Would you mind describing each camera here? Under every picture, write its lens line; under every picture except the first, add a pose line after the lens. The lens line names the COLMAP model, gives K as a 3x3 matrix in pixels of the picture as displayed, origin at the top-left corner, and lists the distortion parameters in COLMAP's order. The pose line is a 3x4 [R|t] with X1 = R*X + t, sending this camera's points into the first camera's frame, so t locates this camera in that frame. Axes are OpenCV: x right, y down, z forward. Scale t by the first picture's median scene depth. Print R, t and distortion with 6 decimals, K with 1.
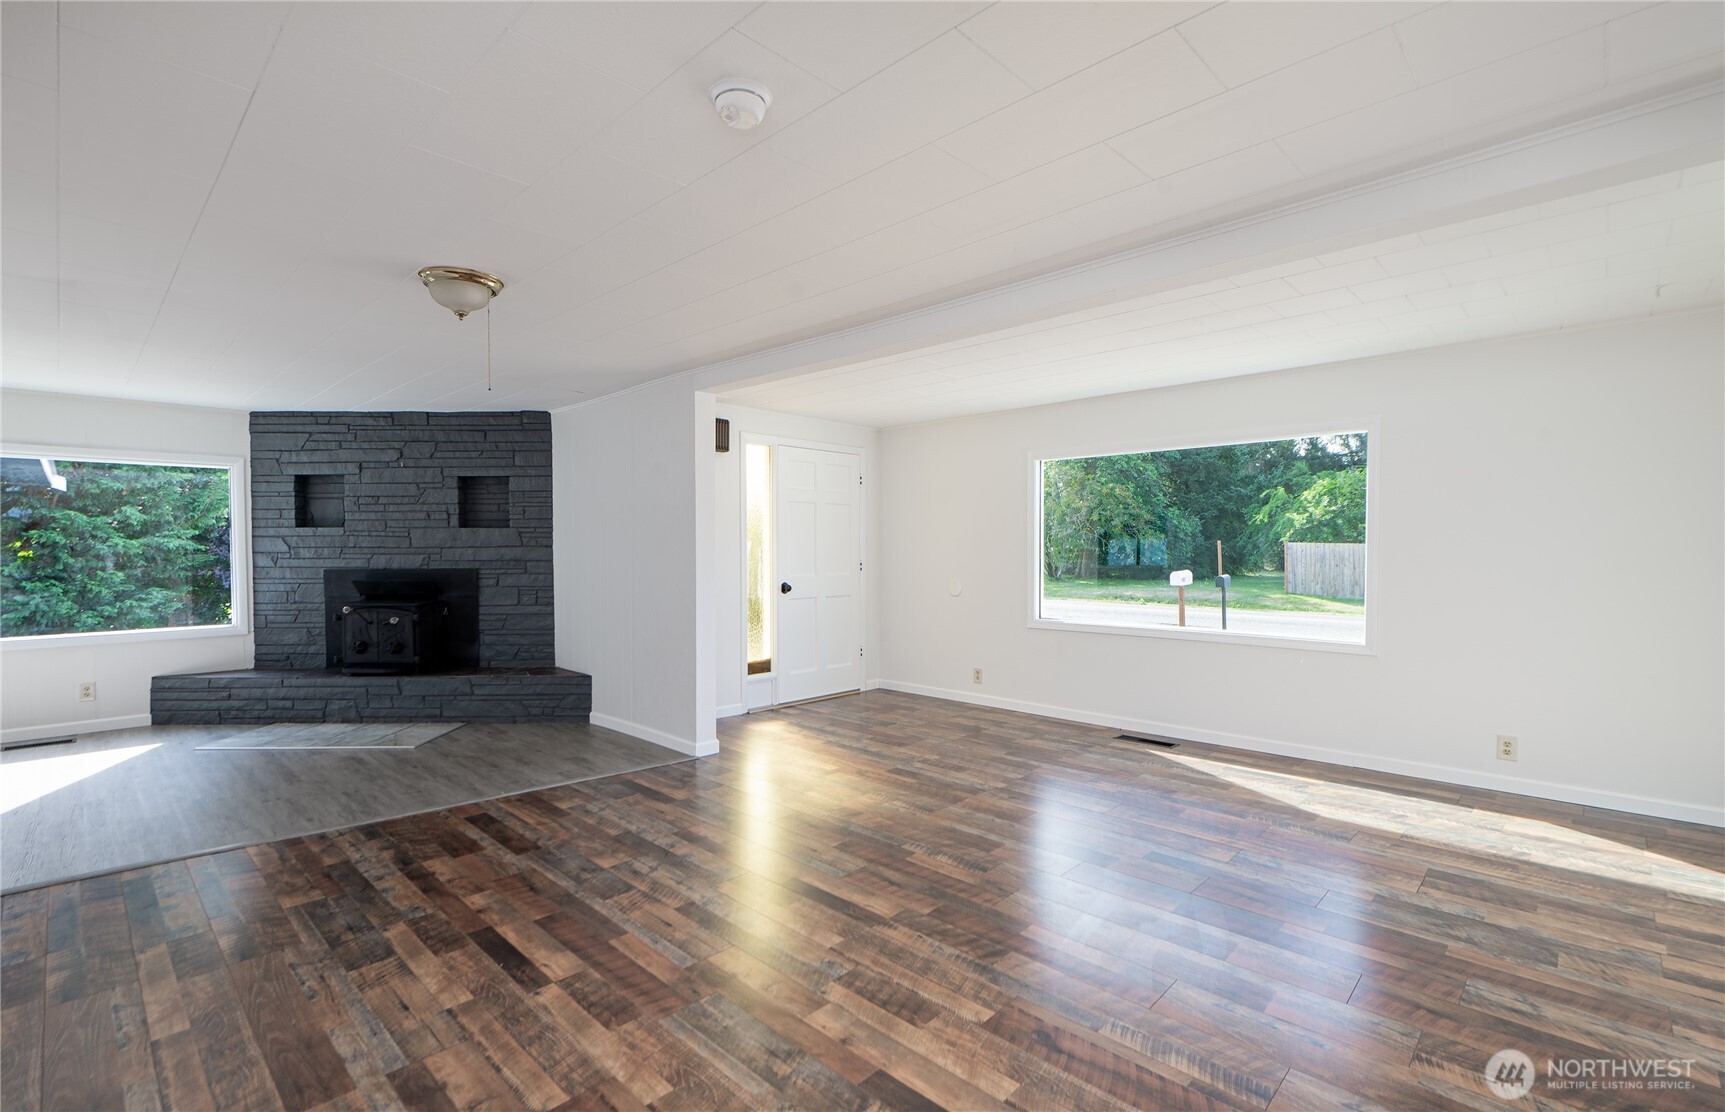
lens RADIAL K [[776.3, 0, 860.9], [0, 776.3, 571.7], [0, 0, 1]] dist [-0.001384, -0.000185]
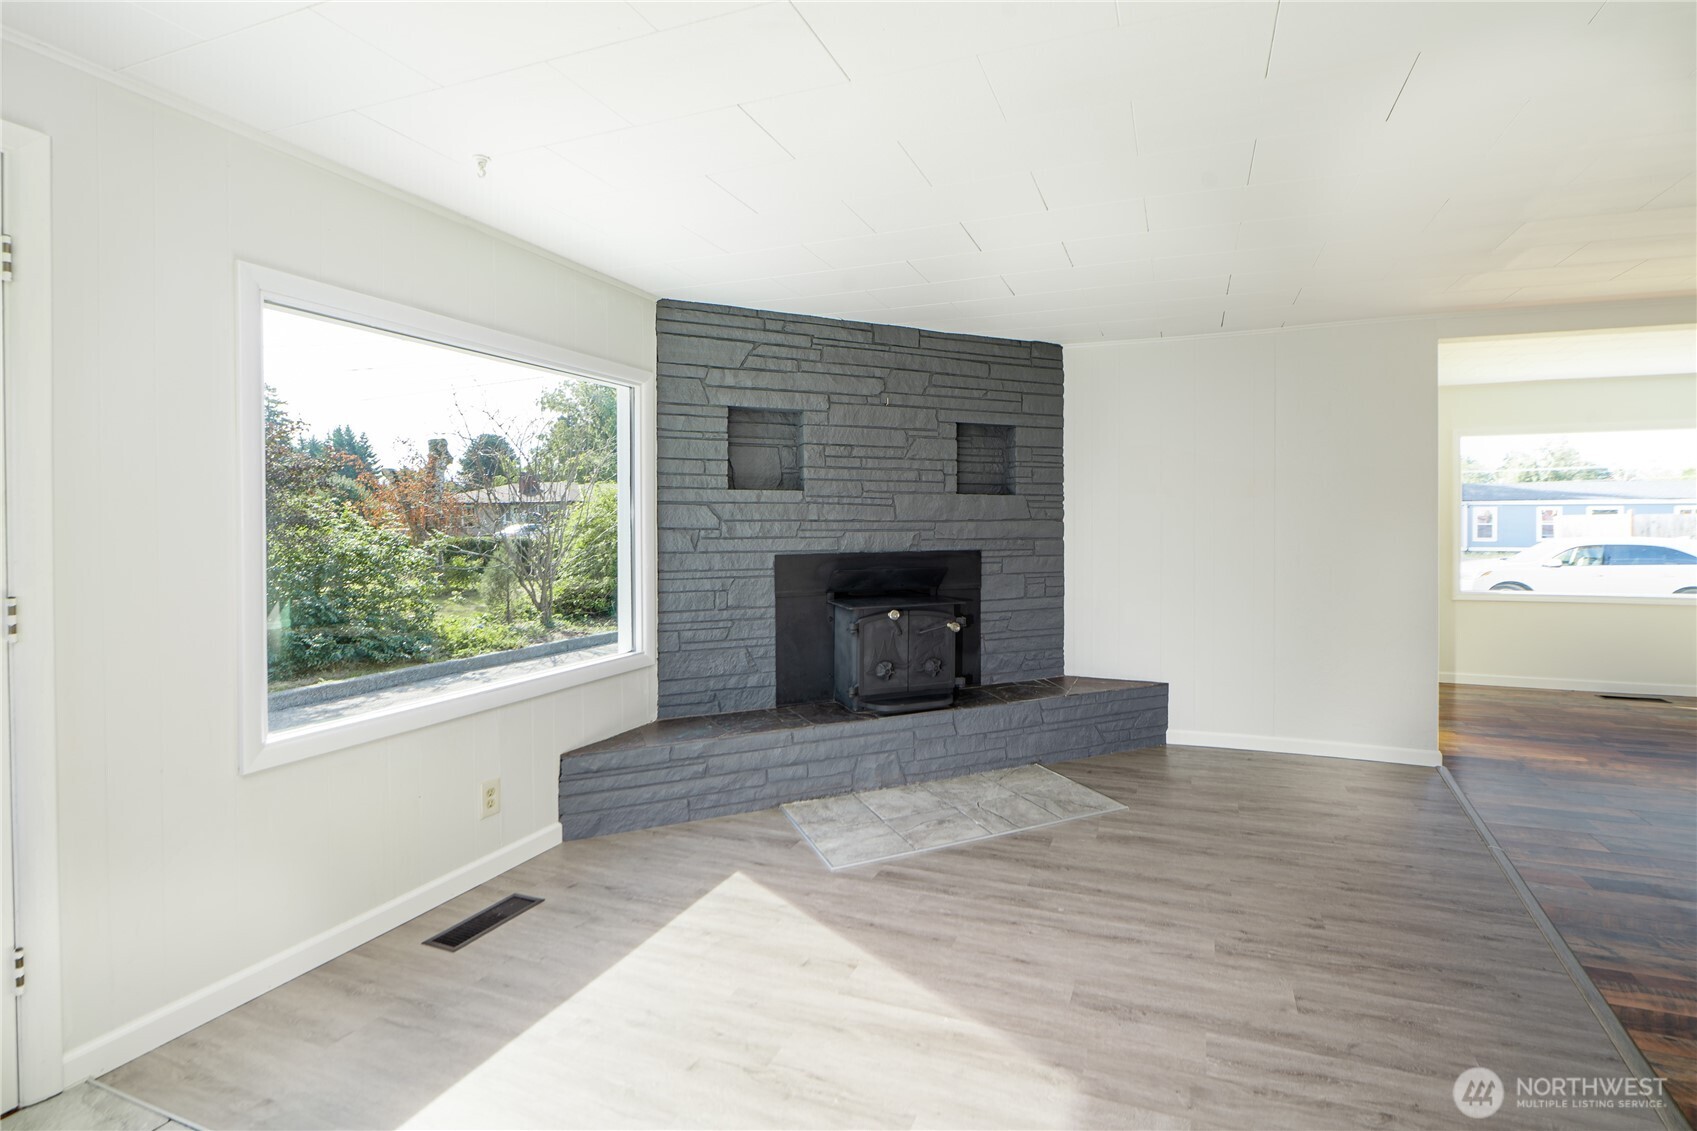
lens RADIAL K [[776.2, 0, 924.6], [0, 776.2, 525.7], [0, 0, 1]] dist [-0.001558, -0.000239]
pose [[0.907902, -0.001621, 0.419179, -0.849972], [0.013141, 0.999611, -0.024597, -0.009457], [-0.418976, 0.027840, 0.907571, 0.359841]]
